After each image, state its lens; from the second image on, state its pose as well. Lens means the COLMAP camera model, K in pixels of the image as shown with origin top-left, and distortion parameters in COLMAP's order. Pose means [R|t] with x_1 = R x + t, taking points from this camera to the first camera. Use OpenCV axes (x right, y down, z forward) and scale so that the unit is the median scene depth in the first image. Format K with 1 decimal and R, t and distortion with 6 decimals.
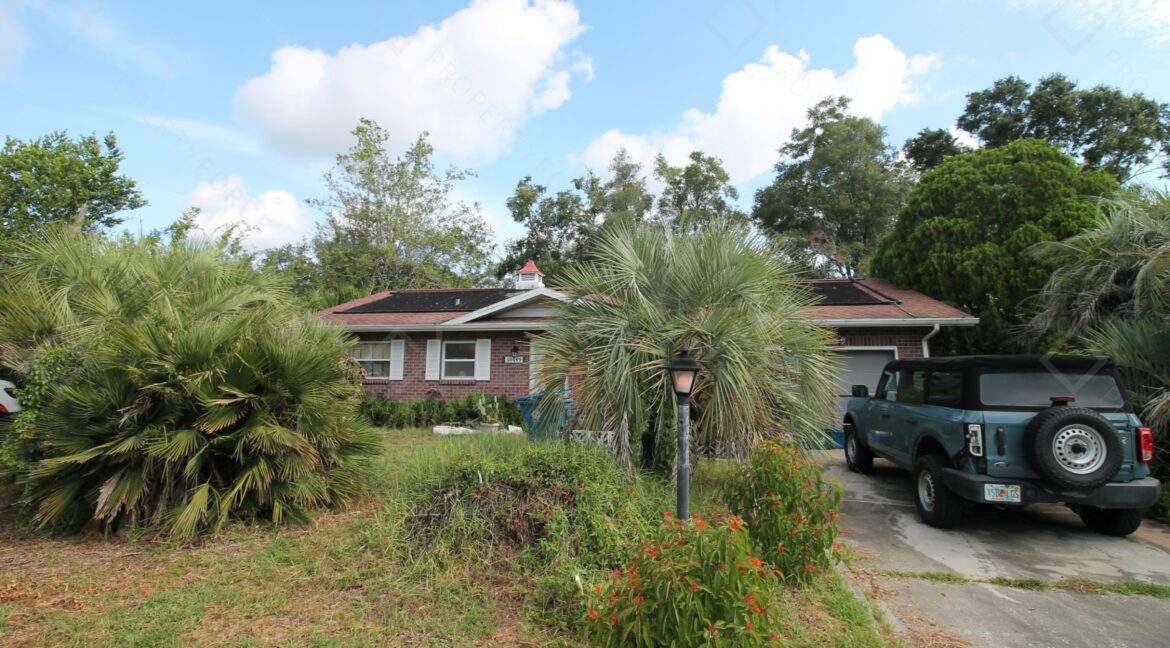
lens RADIAL K [[547.6, 0, 594.5], [0, 547.6, 309.3], [0, 0, 1]] dist [-0.001575, -0.012729]
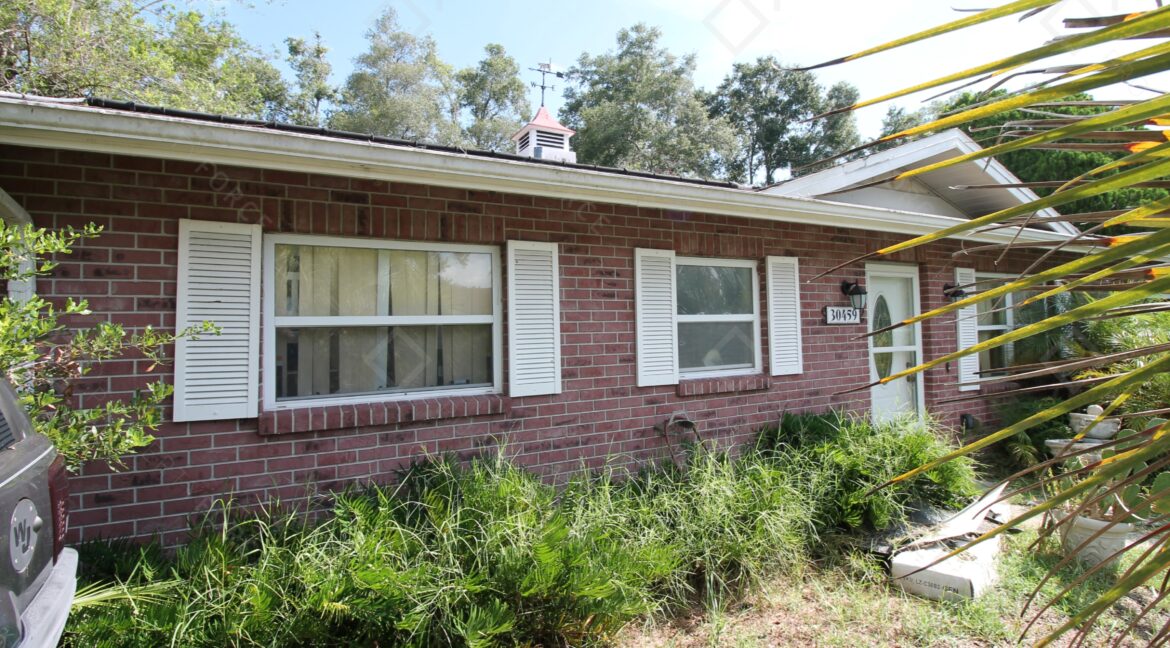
lens RADIAL K [[532.2, 0, 585.0], [0, 532.2, 324.0], [0, 0, 1]] dist [-0.001055, -0.011468]
pose [[0.783863, -0.016701, 0.620710, -0.250189], [-0.054862, 0.993866, 0.096023, 0.034701], [-0.618506, -0.109322, 0.778138, 0.394945]]
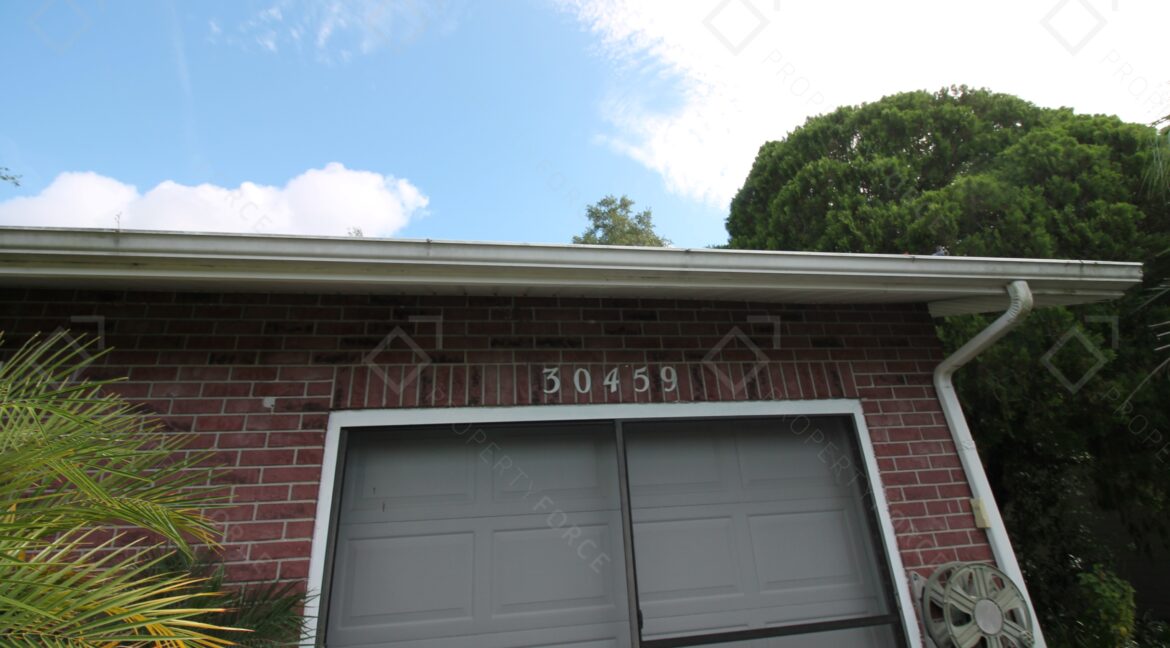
lens RADIAL K [[547.6, 0, 594.5], [0, 547.6, 309.3], [0, 0, 1]] dist [-0.001575, -0.012729]
pose [[0.934770, 0.080001, 0.346129, 0.149411], [0.025637, 0.956583, -0.290331, 0.044339], [-0.354328, 0.280266, 0.892134, 0.353445]]
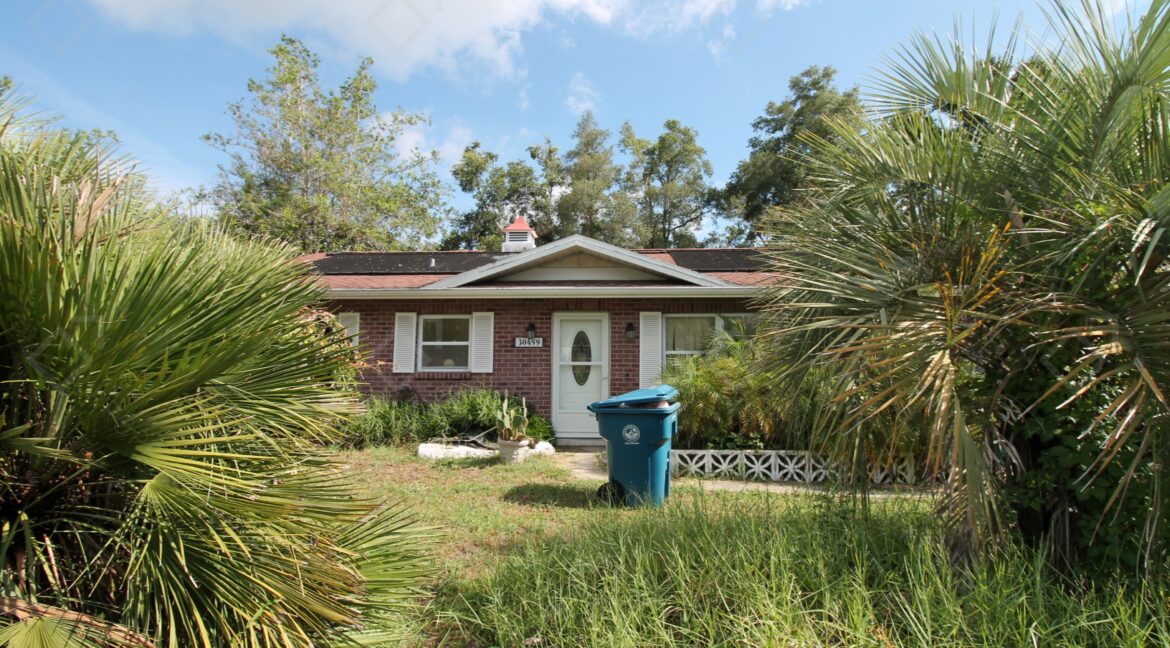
lens RADIAL K [[547.6, 0, 594.5], [0, 547.6, 309.3], [0, 0, 1]] dist [-0.001575, -0.012729]
pose [[0.991092, 0.009986, 0.132805, -0.075464], [-0.012186, 0.999802, 0.015761, 0.018549], [-0.132621, -0.017238, 0.991017, 0.148405]]
